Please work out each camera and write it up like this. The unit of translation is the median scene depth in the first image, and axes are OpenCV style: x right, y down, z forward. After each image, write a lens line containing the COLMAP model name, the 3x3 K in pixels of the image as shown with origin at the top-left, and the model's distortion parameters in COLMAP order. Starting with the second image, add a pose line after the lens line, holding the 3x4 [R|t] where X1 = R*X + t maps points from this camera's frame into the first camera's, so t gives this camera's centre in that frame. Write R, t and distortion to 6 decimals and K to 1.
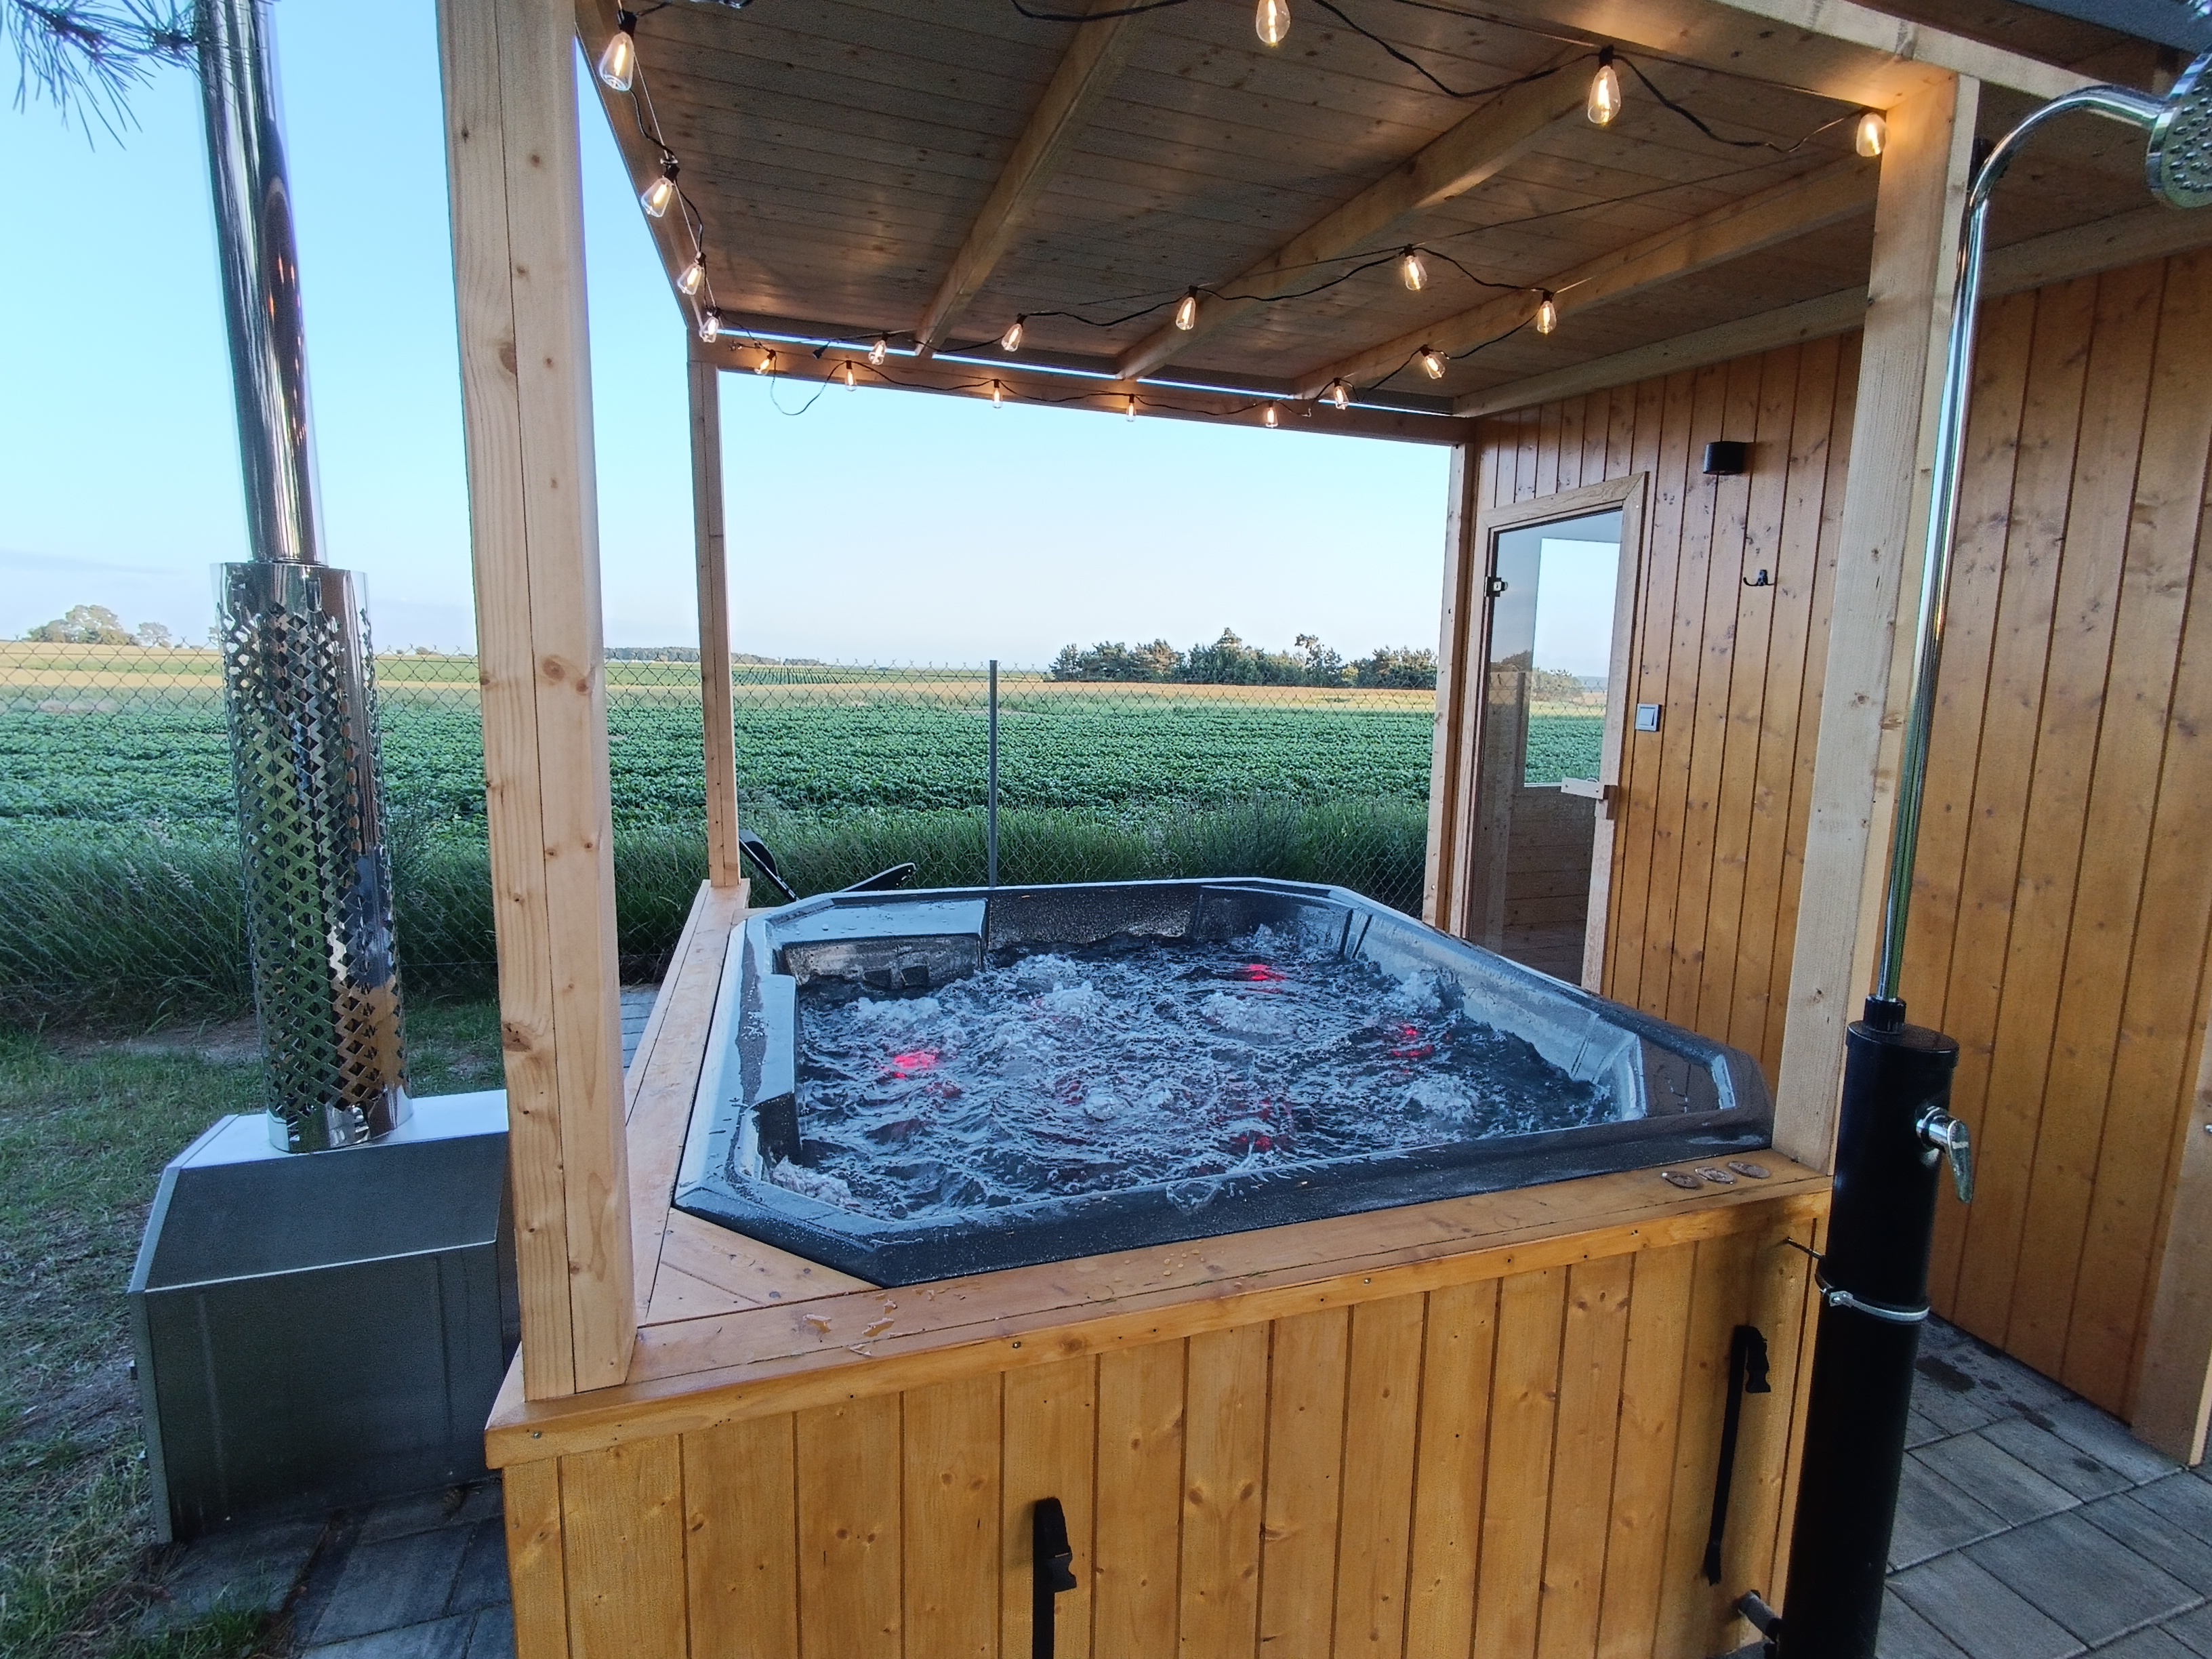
lens RADIAL K [[1009.1, 0, 1101.2], [0, 1009.1, 817.0], [0, 0, 1]] dist [-0.000505, -0.000221]
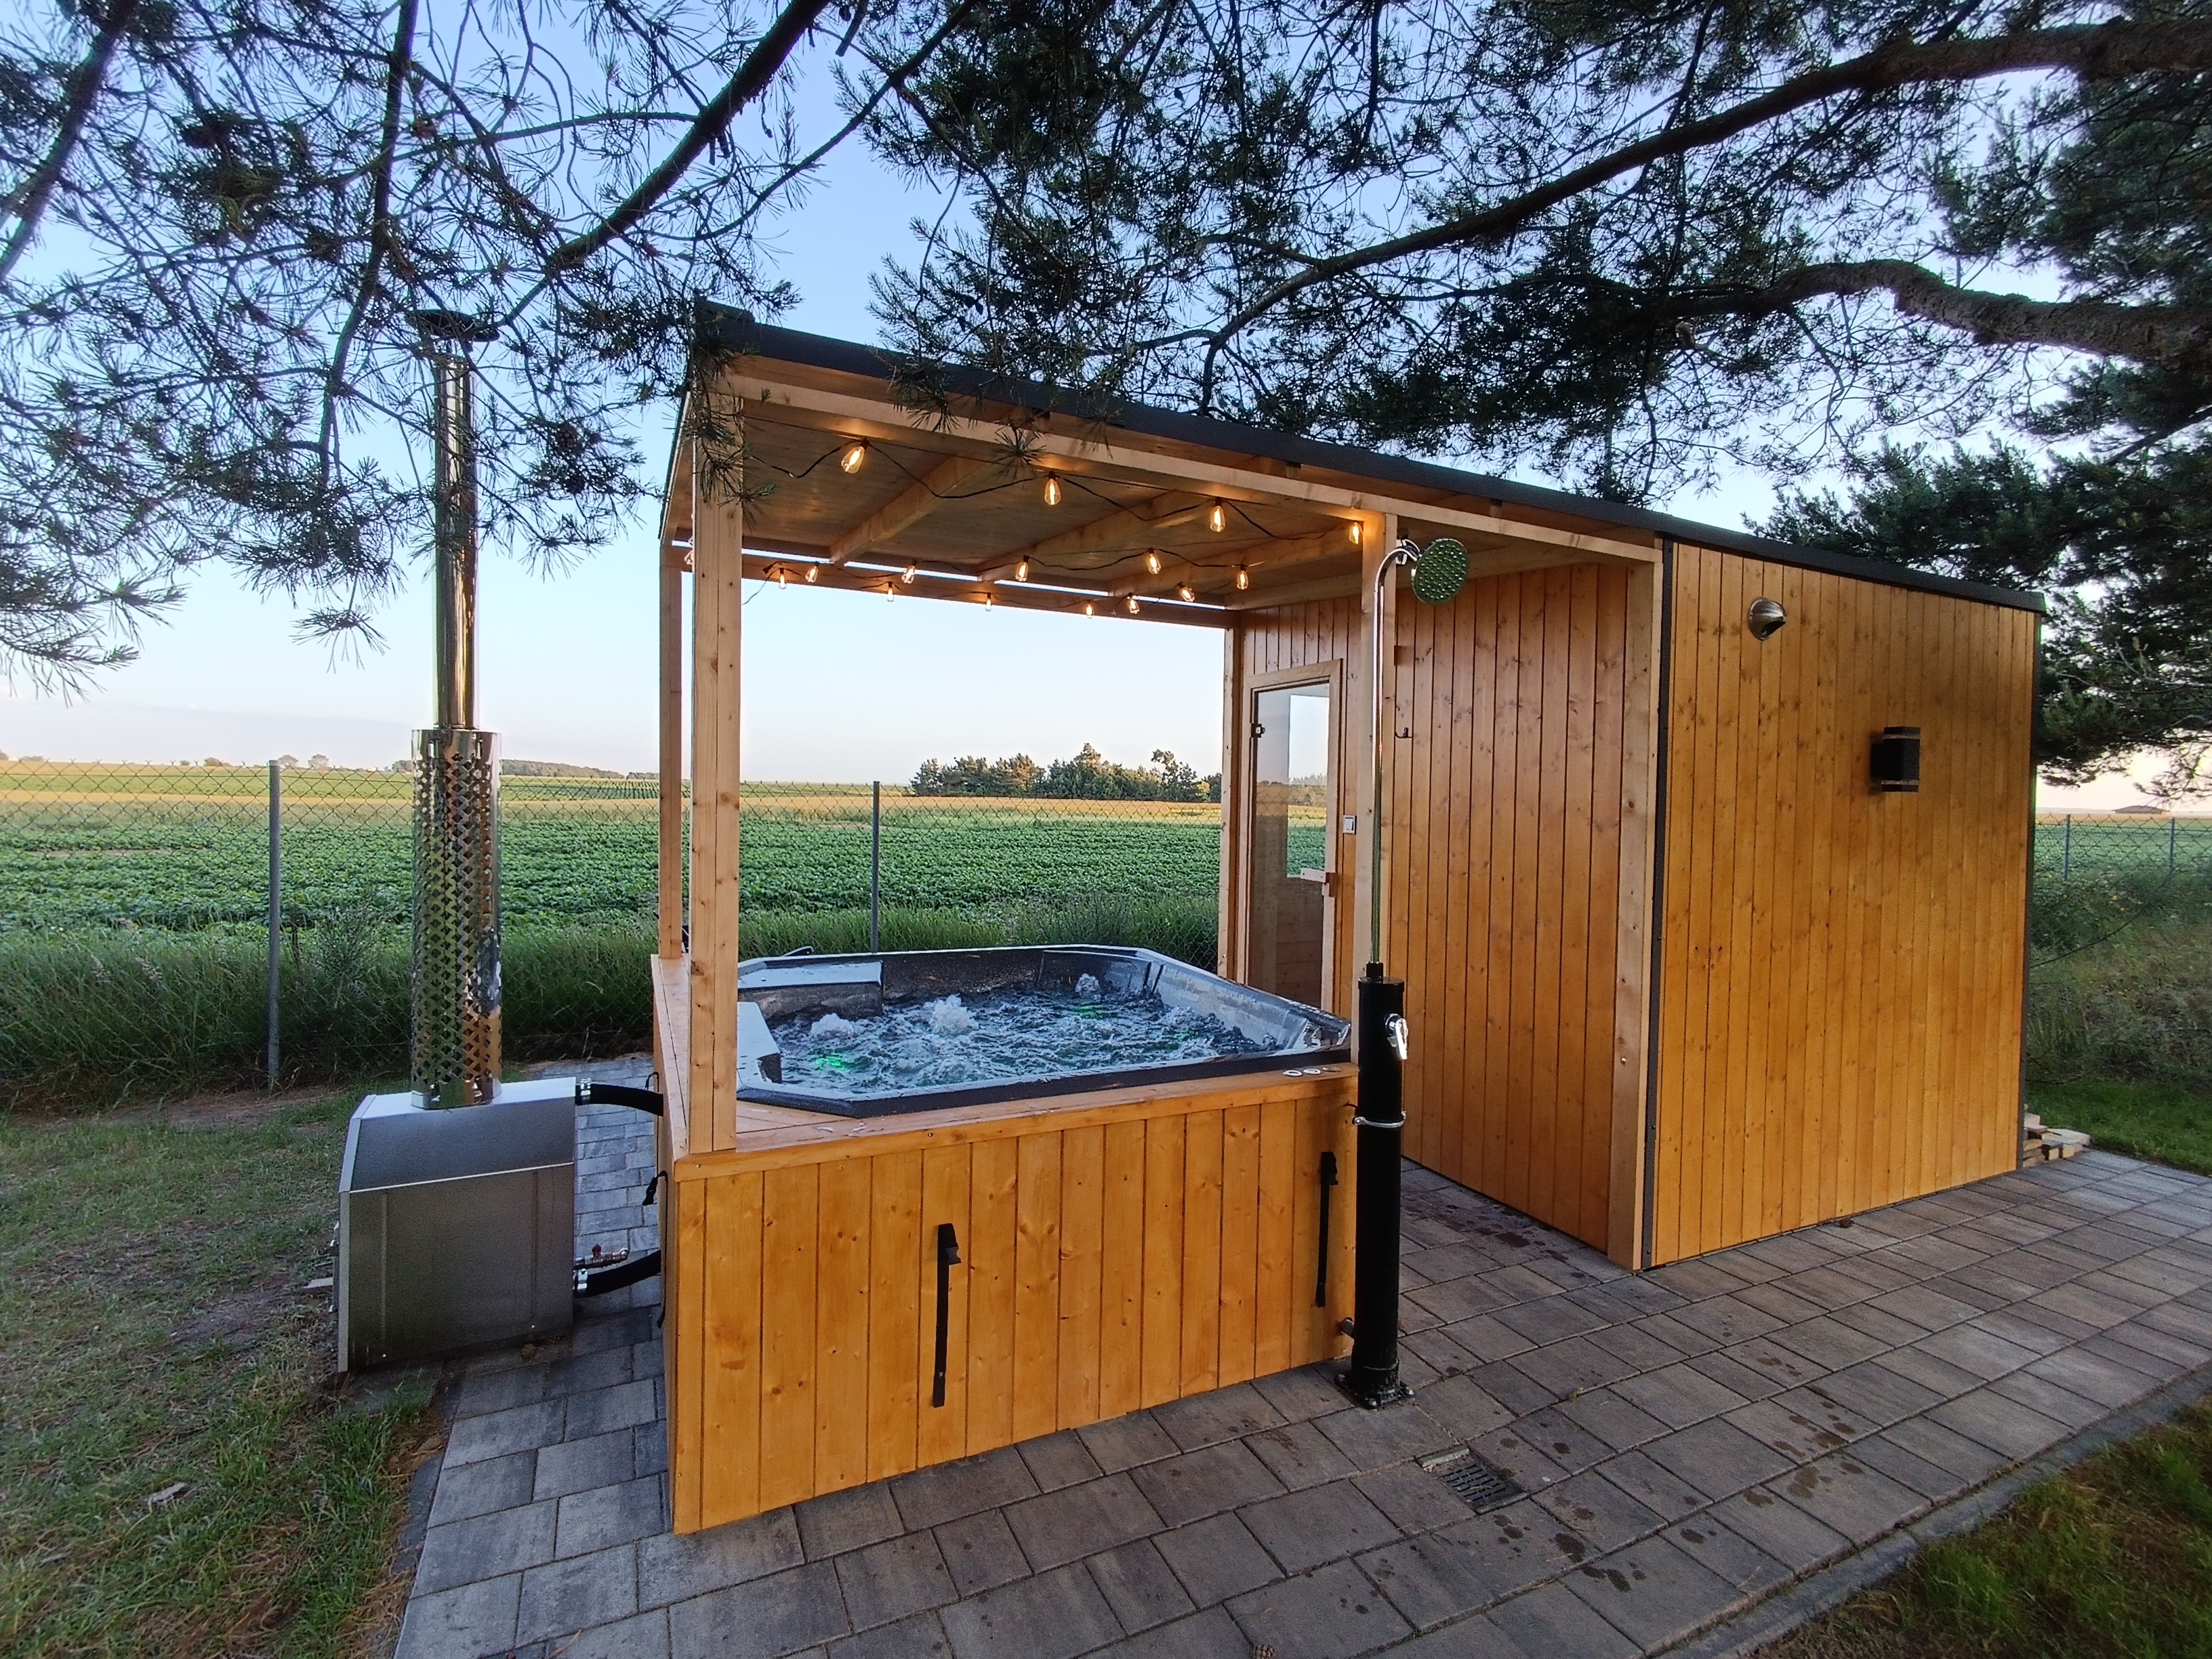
lens RADIAL K [[1009.1, 0, 1101.2], [0, 1009.1, 817.0], [0, 0, 1]] dist [-0.000505, -0.000221]
pose [[0.990625, -0.002143, 0.136596, -0.008132], [0.017491, 0.993637, -0.111259, 0.051001], [-0.135488, 0.112605, 0.984359, -0.422197]]
